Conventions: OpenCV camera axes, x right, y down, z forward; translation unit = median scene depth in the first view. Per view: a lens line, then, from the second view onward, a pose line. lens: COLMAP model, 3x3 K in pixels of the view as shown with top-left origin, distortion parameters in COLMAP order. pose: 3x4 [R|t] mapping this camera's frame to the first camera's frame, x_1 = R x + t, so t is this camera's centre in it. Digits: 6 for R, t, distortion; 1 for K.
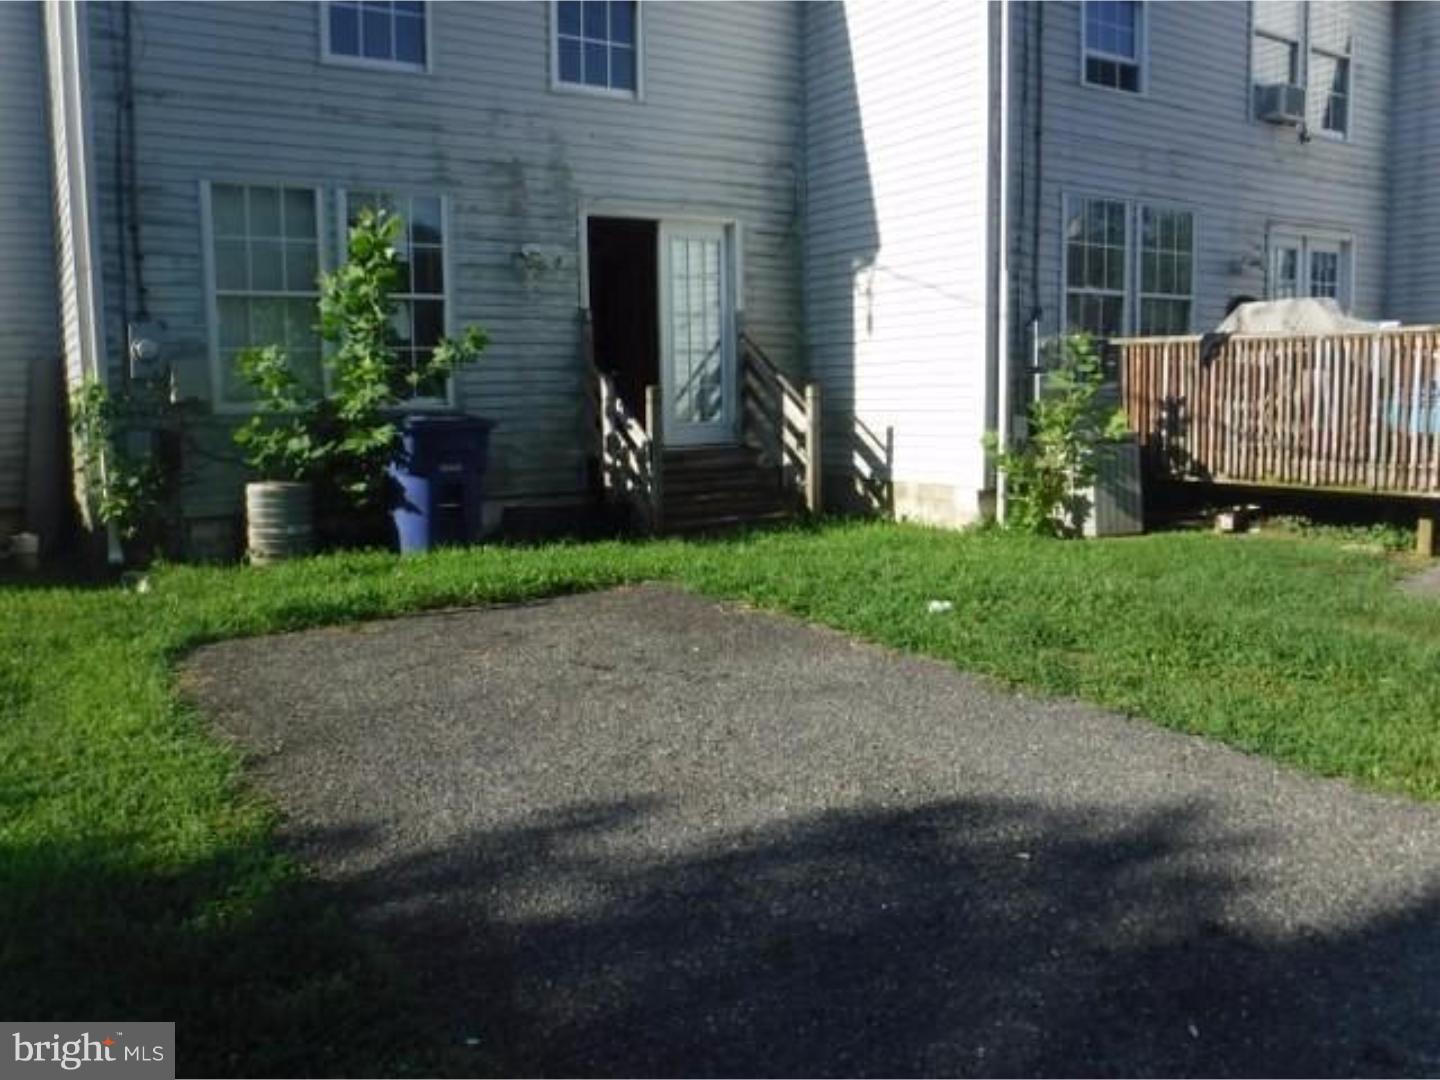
lens RADIAL K [[1200.3, 0, 712.0], [0, 1200.3, 541.9], [0, 0, 1]] dist [-0.073503, 0.009805]
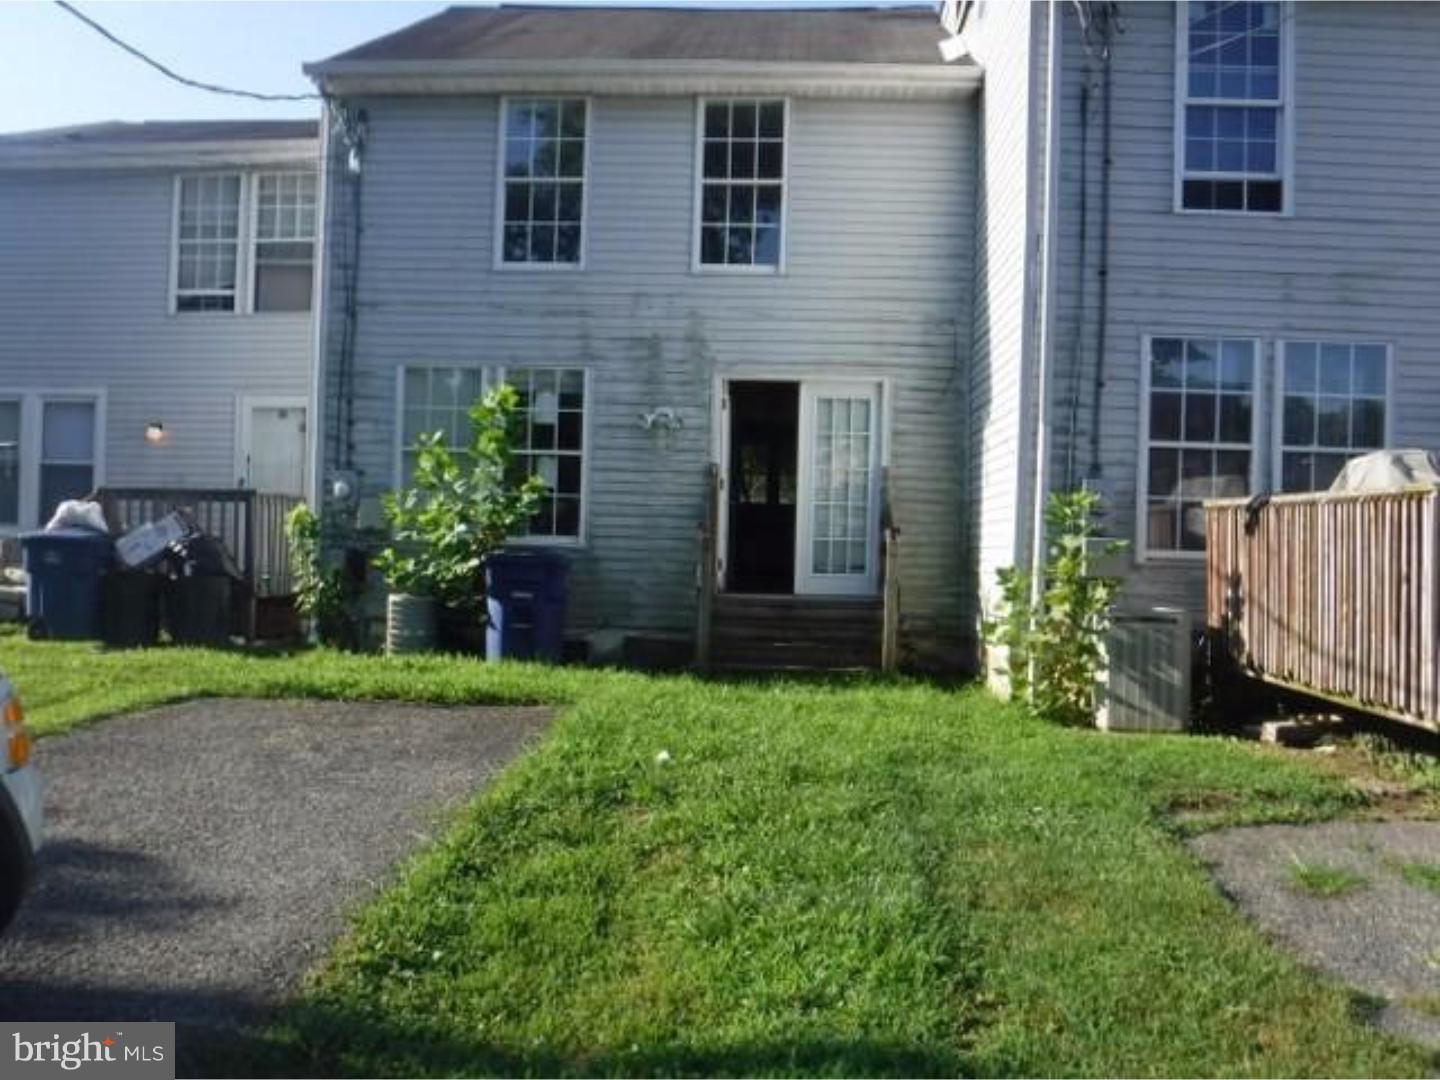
lens RADIAL K [[1200.3, 0, 712.0], [0, 1200.3, 541.9], [0, 0, 1]] dist [-0.073503, 0.009805]
pose [[0.804086, 0.043268, -0.592936, 0.578997], [-0.117061, 0.989346, -0.086553, -0.029565], [0.582874, 0.139006, 0.800584, 0.132703]]
